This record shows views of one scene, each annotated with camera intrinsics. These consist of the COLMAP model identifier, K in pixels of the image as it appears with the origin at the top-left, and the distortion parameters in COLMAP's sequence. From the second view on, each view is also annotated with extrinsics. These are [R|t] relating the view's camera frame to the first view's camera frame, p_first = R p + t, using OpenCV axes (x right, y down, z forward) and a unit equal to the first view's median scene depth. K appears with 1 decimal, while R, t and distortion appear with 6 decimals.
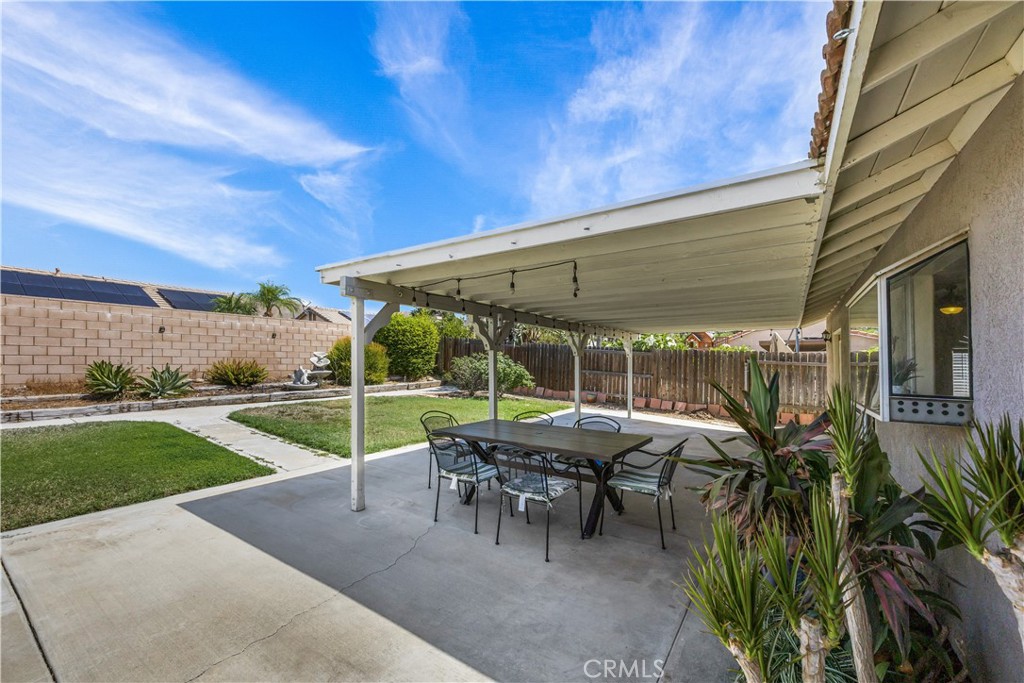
lens RADIAL K [[415.3, 0, 494.5], [0, 415.3, 350.6], [0, 0, 1]] dist [-0.001204, -0.000278]
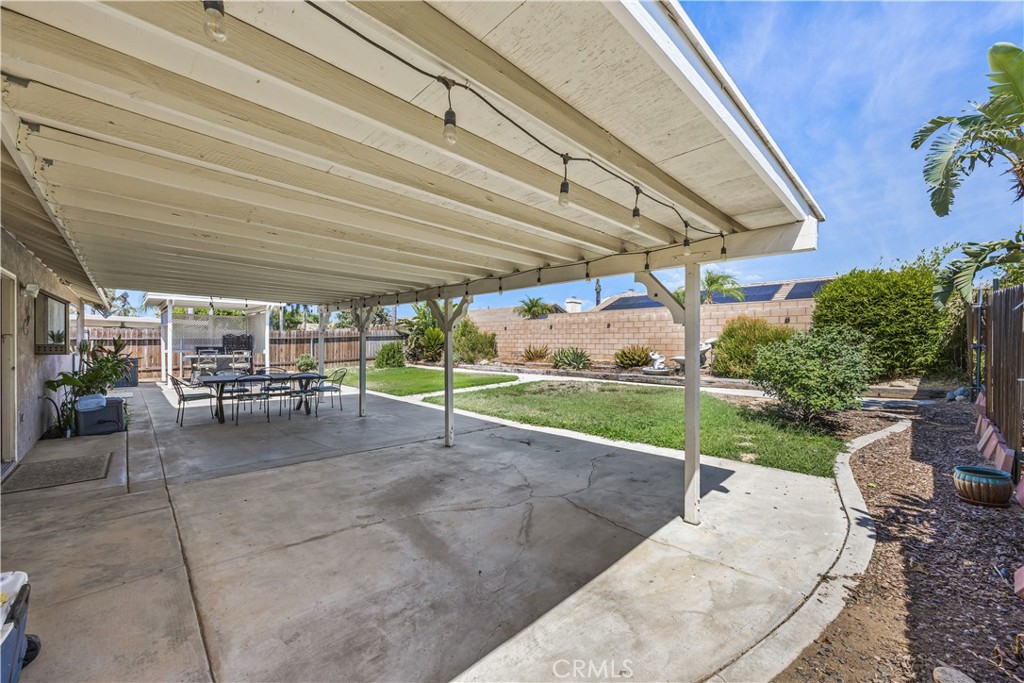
lens RADIAL K [[393.2, 0, 497.9], [0, 393.2, 345.6], [0, 0, 1]] dist [-0.001902, -0.000270]
pose [[-0.180141, -0.009662, -0.983593, 0.595899], [0.007470, 0.999909, -0.011190, 0.031679], [0.983612, -0.009363, -0.180053, 0.834684]]
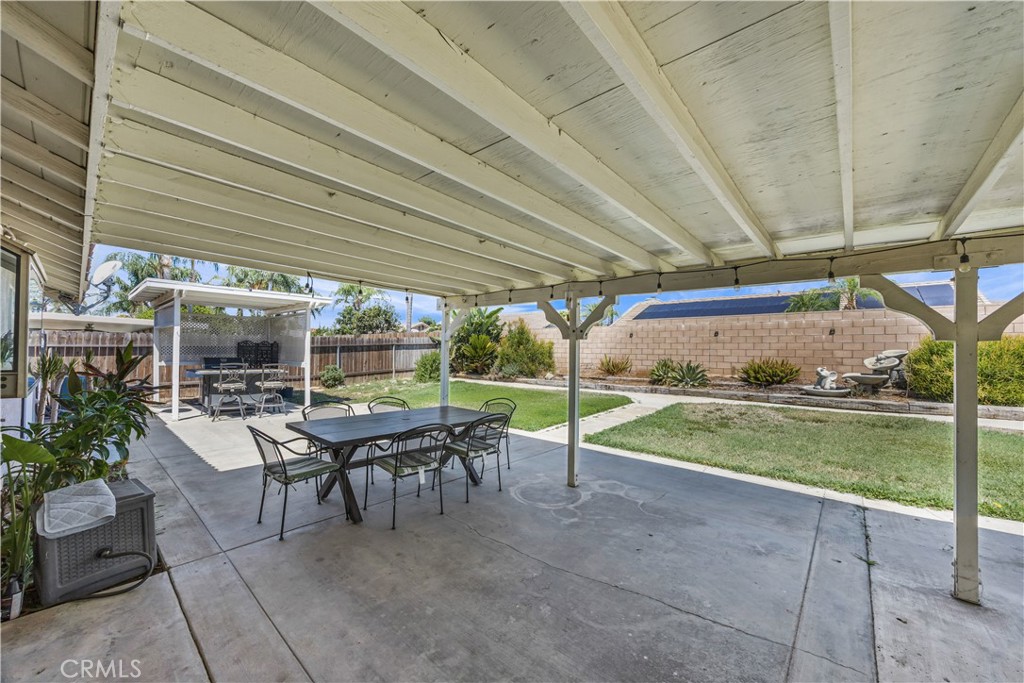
lens RADIAL K [[393.2, 0, 518.3], [0, 393.2, 346.9], [0, 0, 1]] dist [-0.001902, -0.000270]
pose [[-0.098474, -0.027489, -0.994760, 0.396537], [0.003123, 0.999605, -0.027932, 0.018553], [0.995135, -0.005857, -0.098349, 0.510429]]
